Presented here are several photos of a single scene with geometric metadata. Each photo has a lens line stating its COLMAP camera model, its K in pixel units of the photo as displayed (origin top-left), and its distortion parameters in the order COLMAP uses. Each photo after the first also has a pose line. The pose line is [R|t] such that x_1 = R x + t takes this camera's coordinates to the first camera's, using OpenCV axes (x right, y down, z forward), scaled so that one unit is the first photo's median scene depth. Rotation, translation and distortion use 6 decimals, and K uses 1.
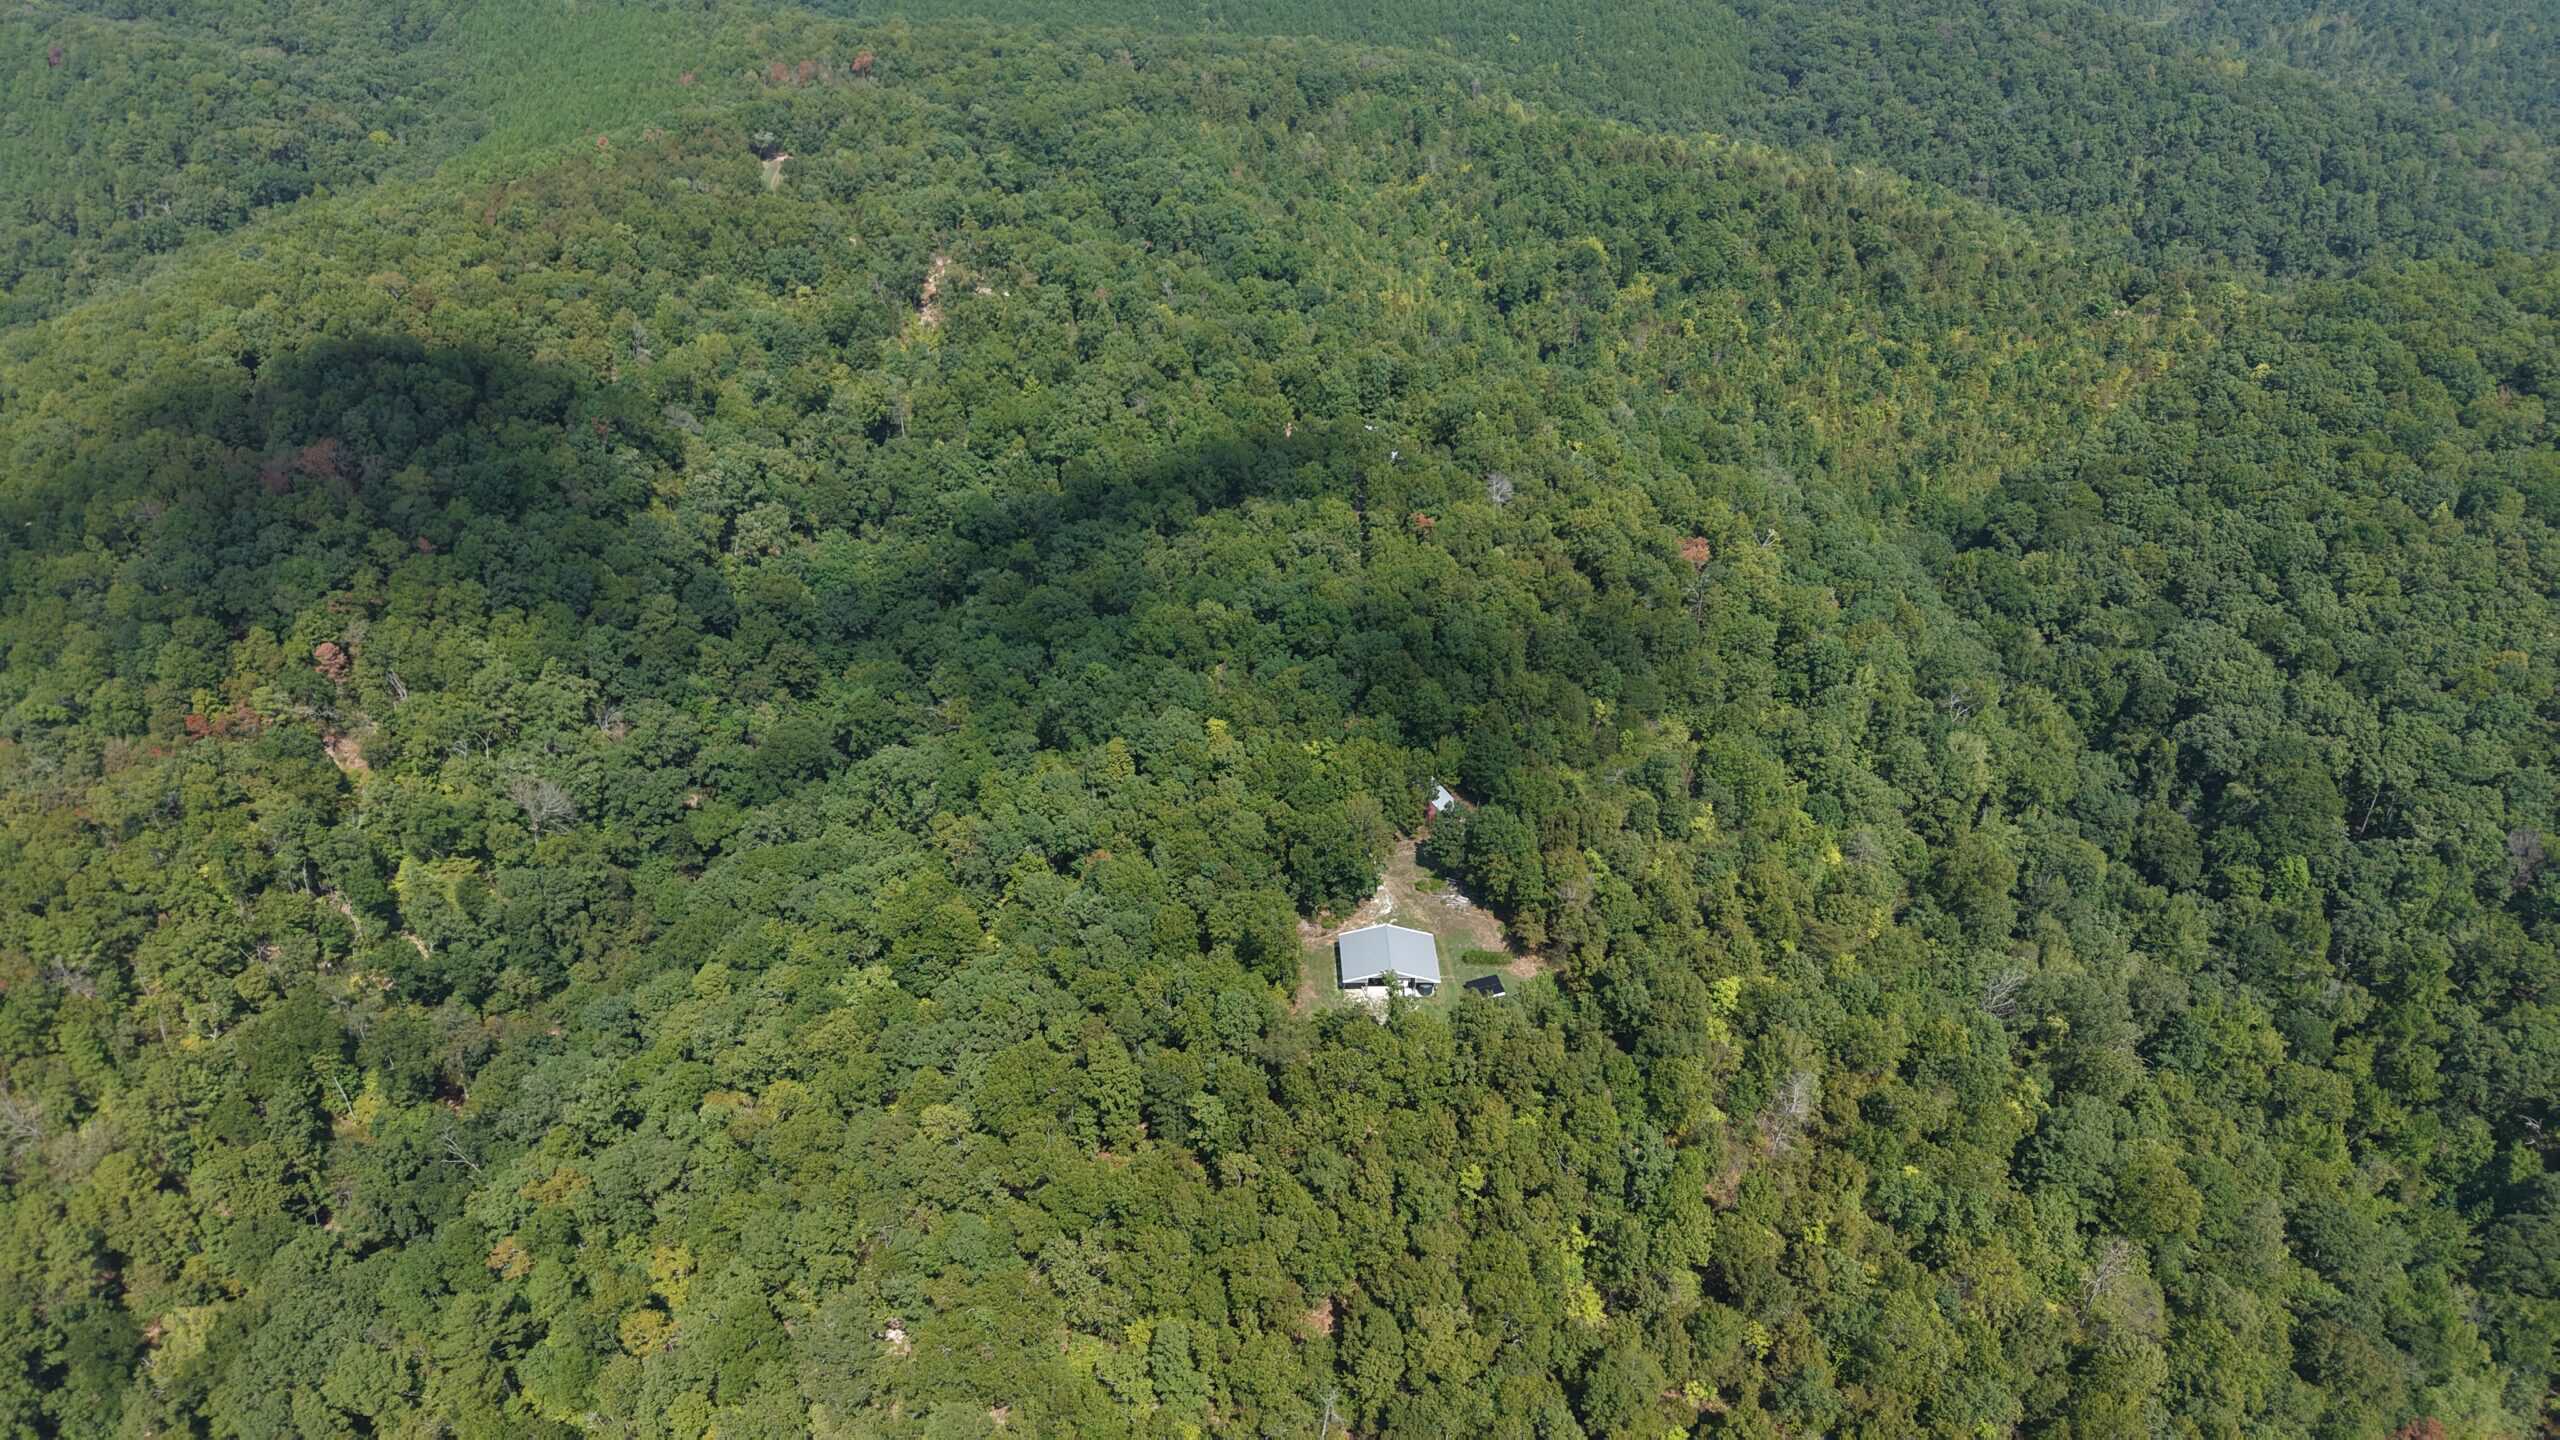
lens RADIAL K [[1716.4, 0, 1280.0], [0, 1716.4, 720.0], [0, 0, 1]] dist [0.010894, -0.001596]
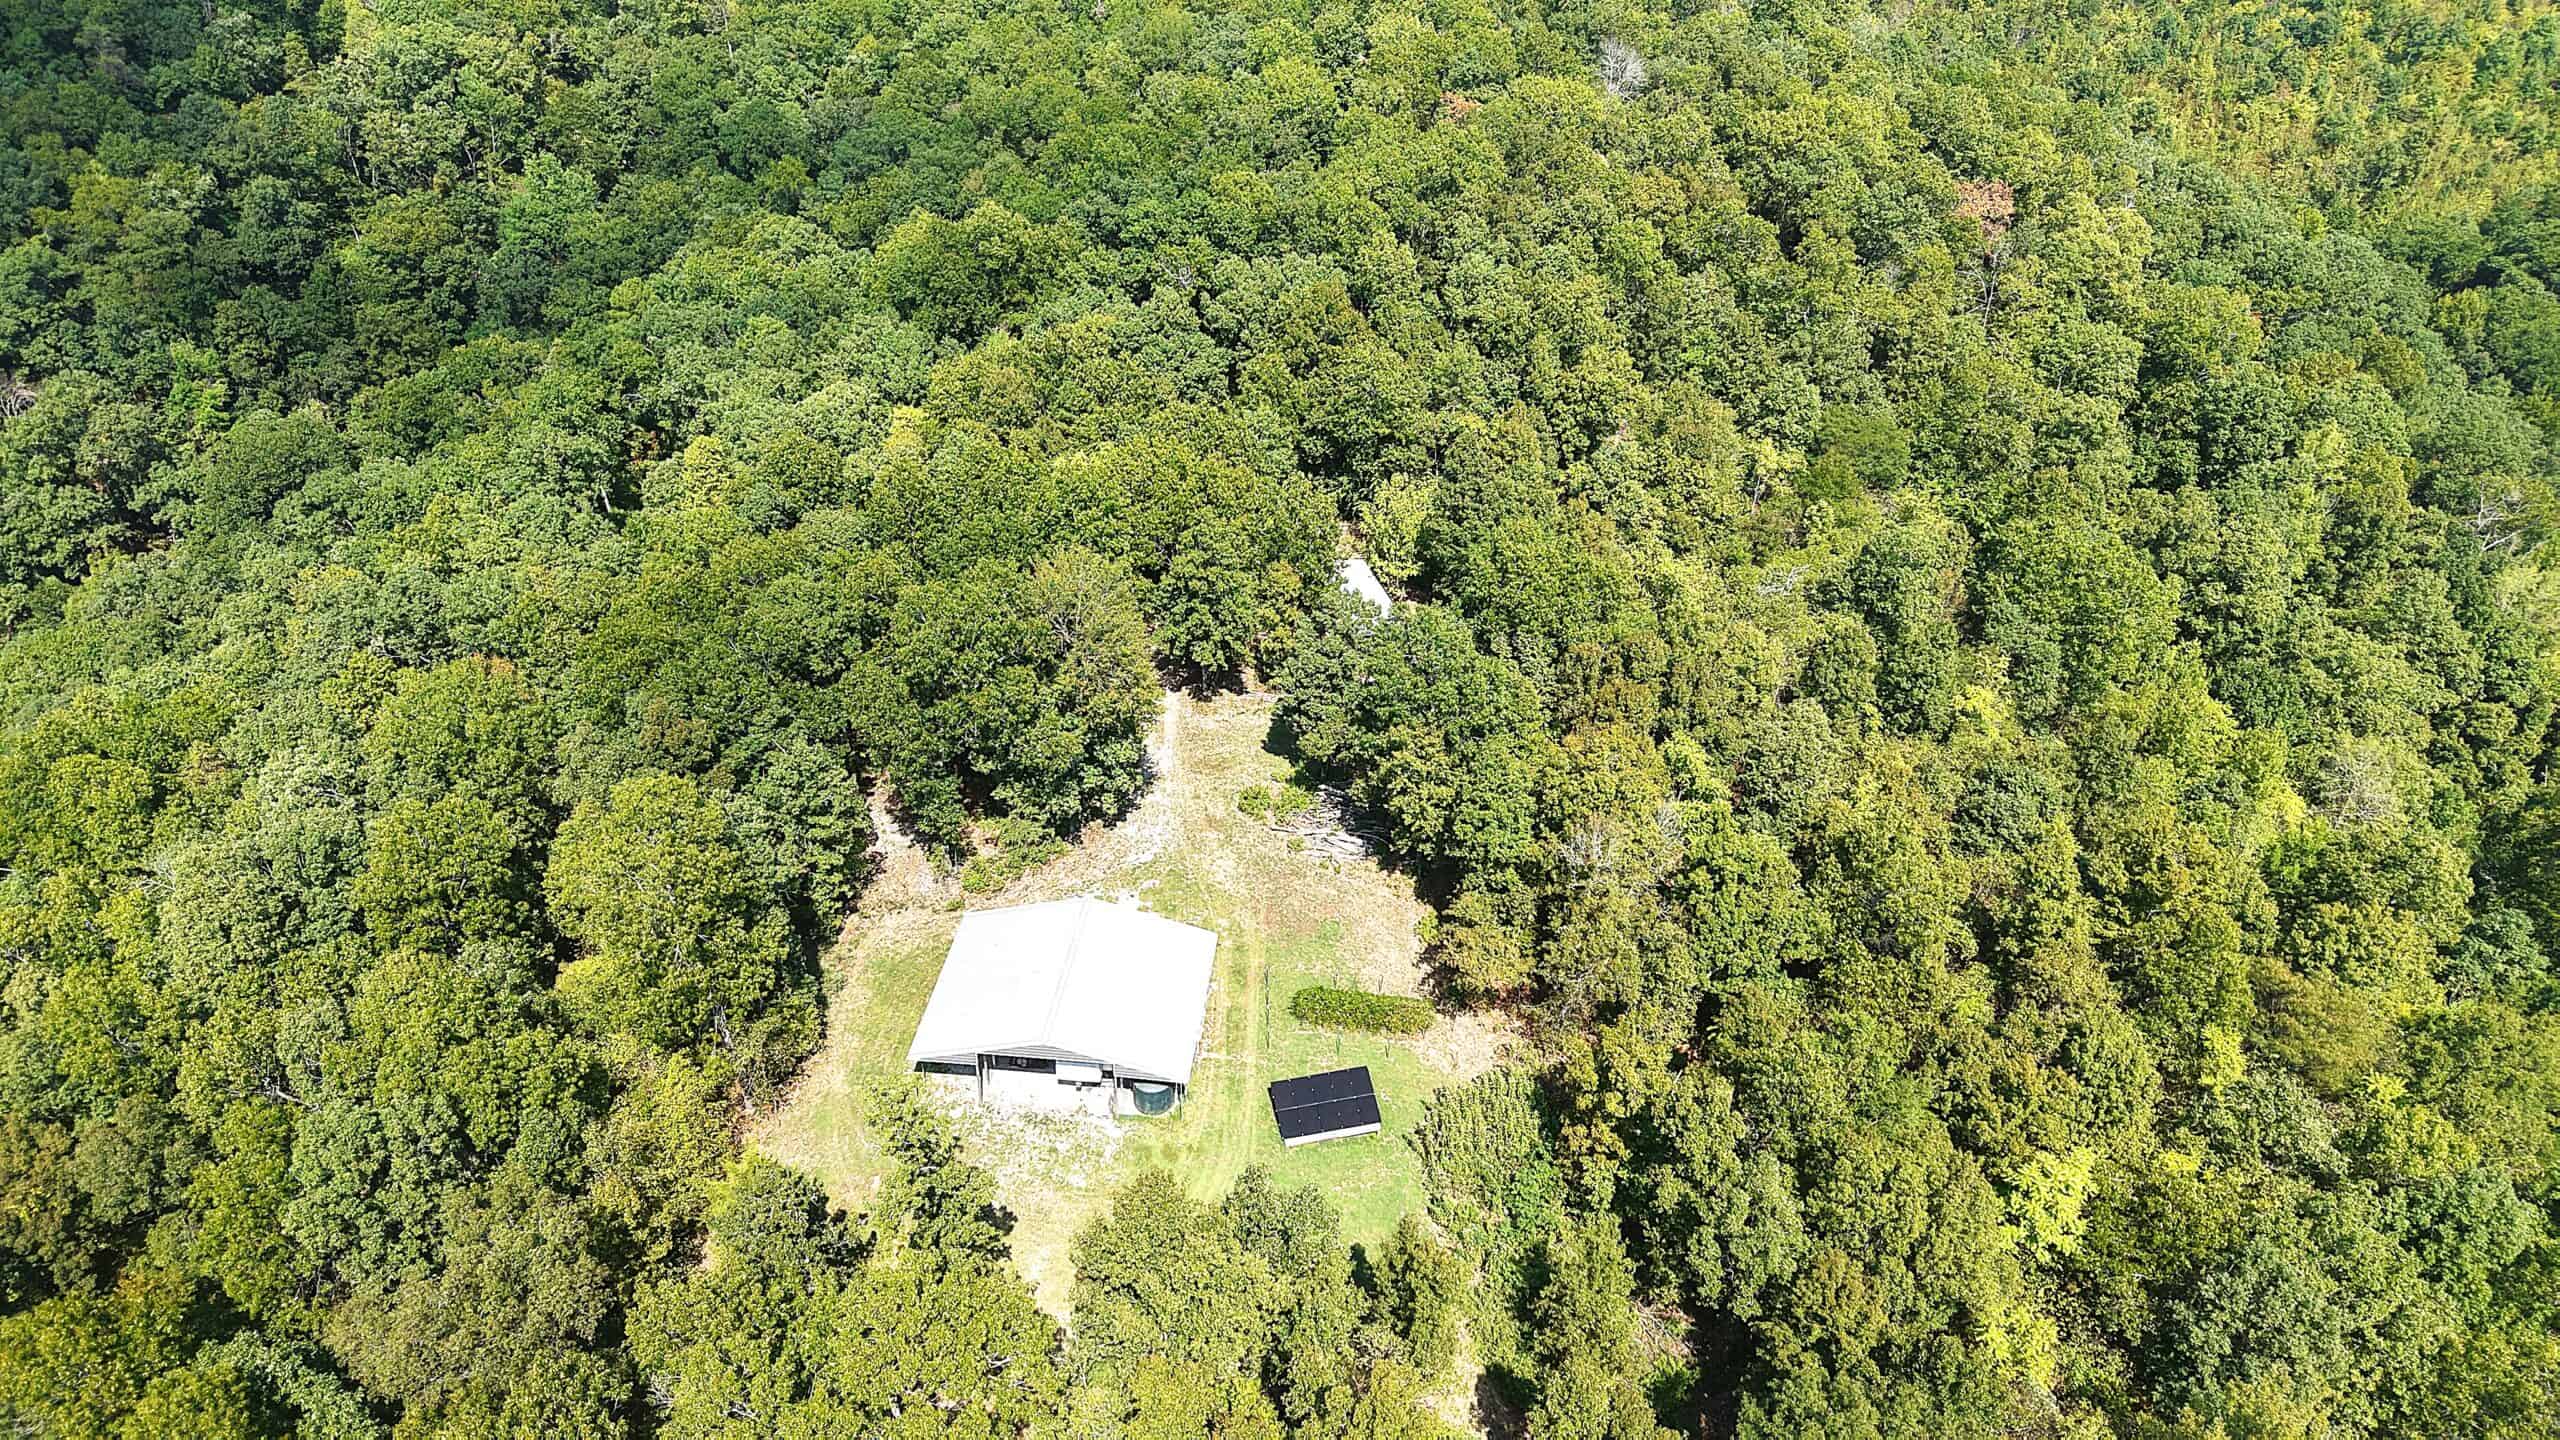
lens RADIAL K [[1620.8, 0, 1280.0], [0, 1620.8, 720.0], [0, 0, 1]] dist [-0.035499, 0.034173]
pose [[0.988879, 0.071173, -0.130584, 0.131103], [-0.062969, 0.995836, 0.065915, 0.050850], [0.134731, -0.056959, 0.989244, 0.602496]]
